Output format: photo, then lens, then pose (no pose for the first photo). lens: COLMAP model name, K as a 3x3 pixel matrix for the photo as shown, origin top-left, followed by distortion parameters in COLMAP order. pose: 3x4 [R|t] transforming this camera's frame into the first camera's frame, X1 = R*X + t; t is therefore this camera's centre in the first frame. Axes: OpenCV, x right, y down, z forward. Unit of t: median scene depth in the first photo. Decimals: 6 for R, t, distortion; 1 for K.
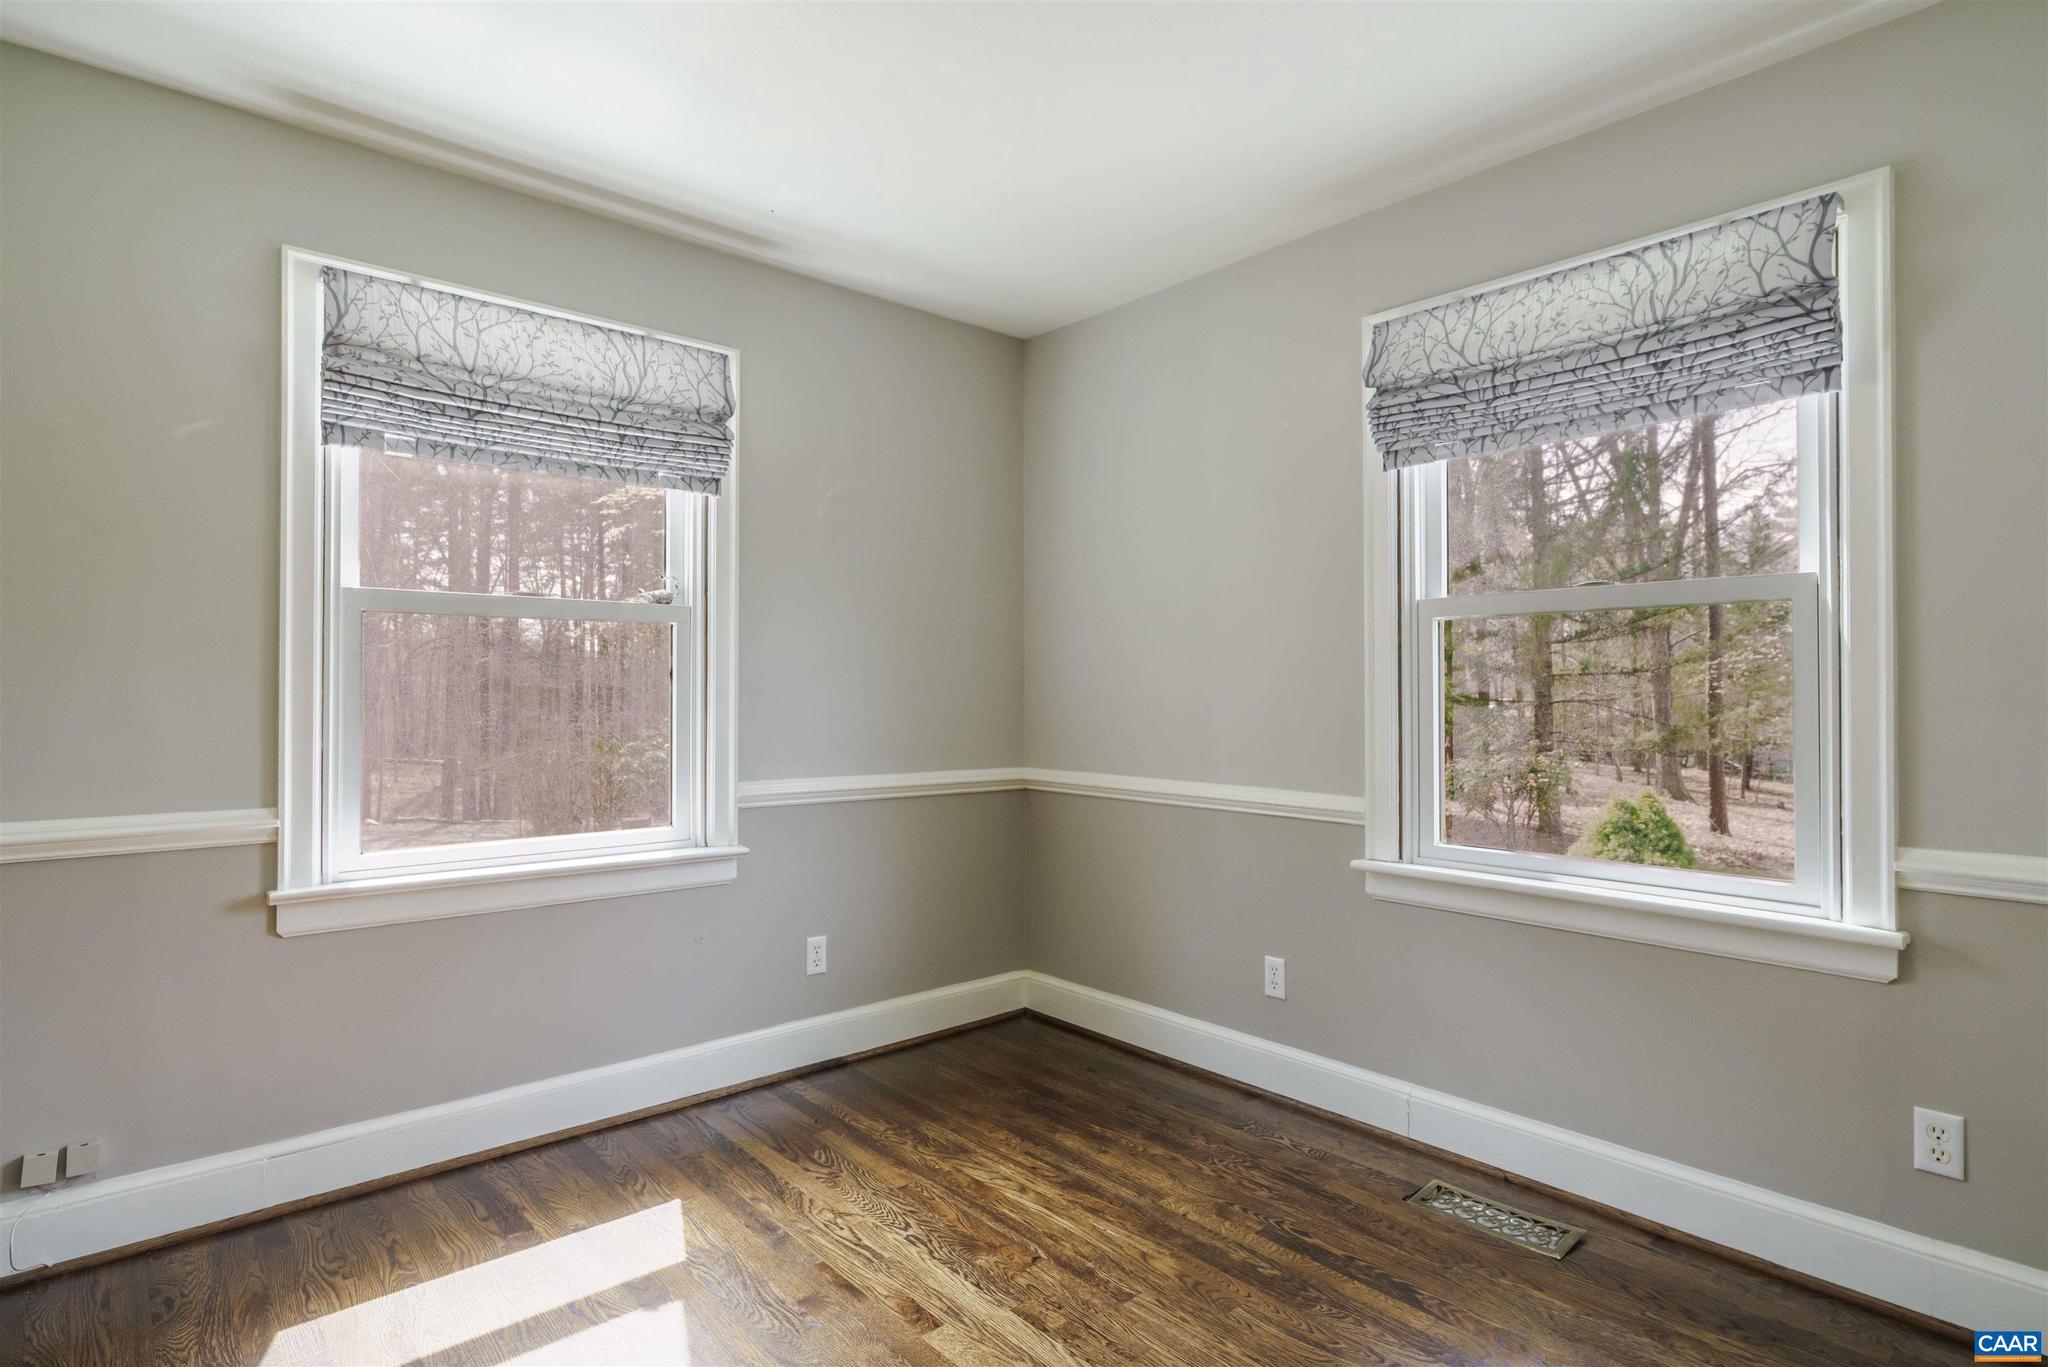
lens RADIAL K [[1069.5, 0, 1024.0], [0, 1069.5, 683.5], [0, 0, 1]] dist [-0.000908, -0.000956]
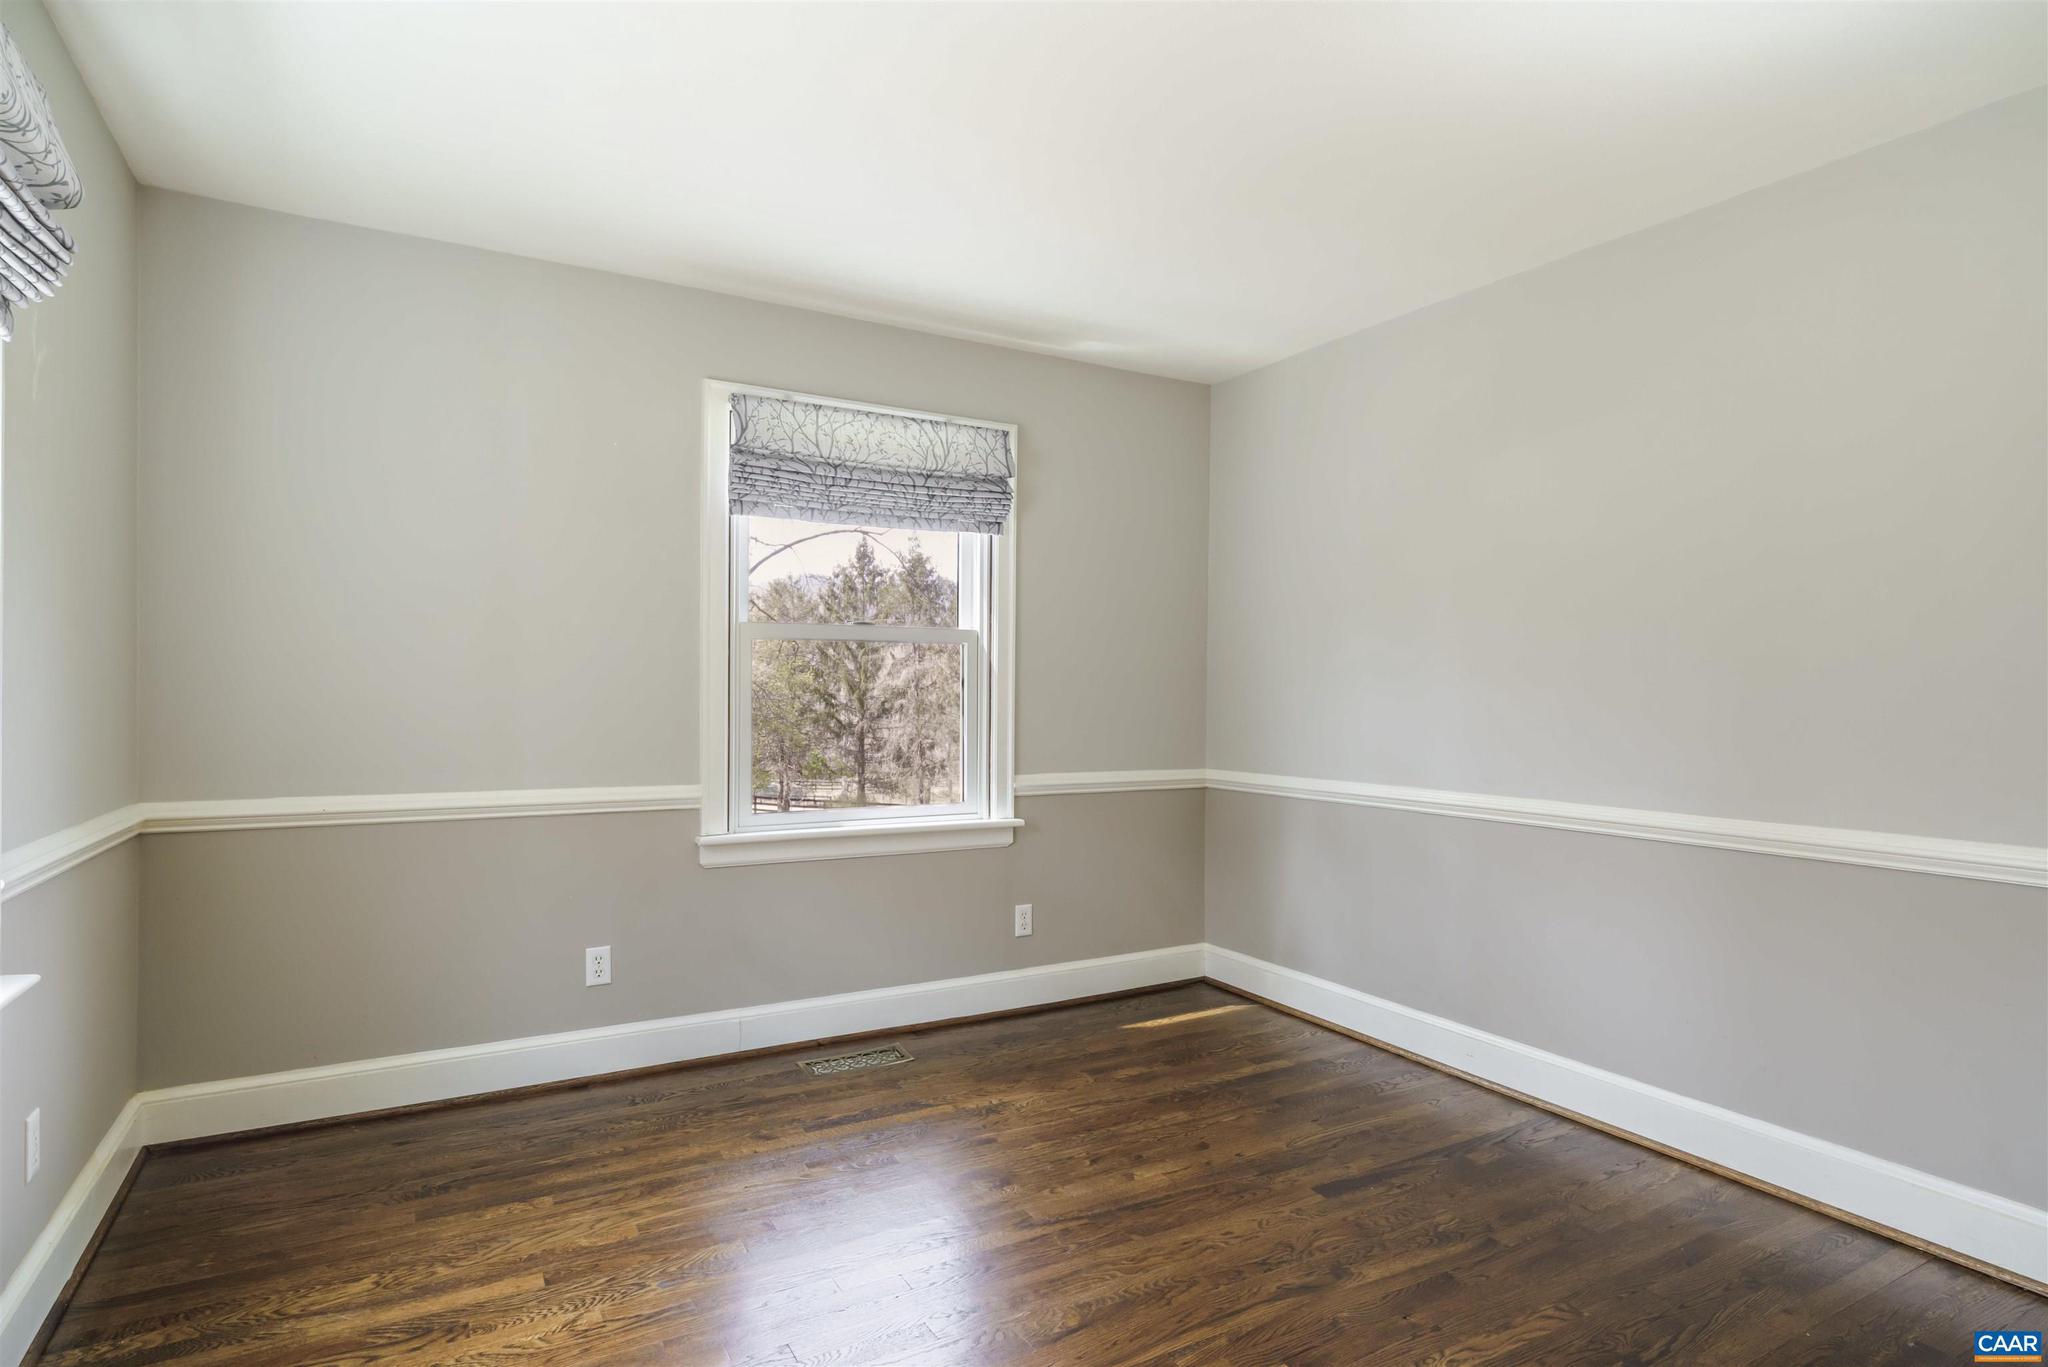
lens RADIAL K [[1092.7, 0, 1024.0], [0, 1092.7, 683.5], [0, 0, 1]] dist [-0.000168, -0.000375]
pose [[0.200111, 0.001282, 0.979772, -0.967728], [-0.016287, 0.999865, 0.002018, -0.016098], [-0.979638, -0.016362, 0.200105, 0.497514]]
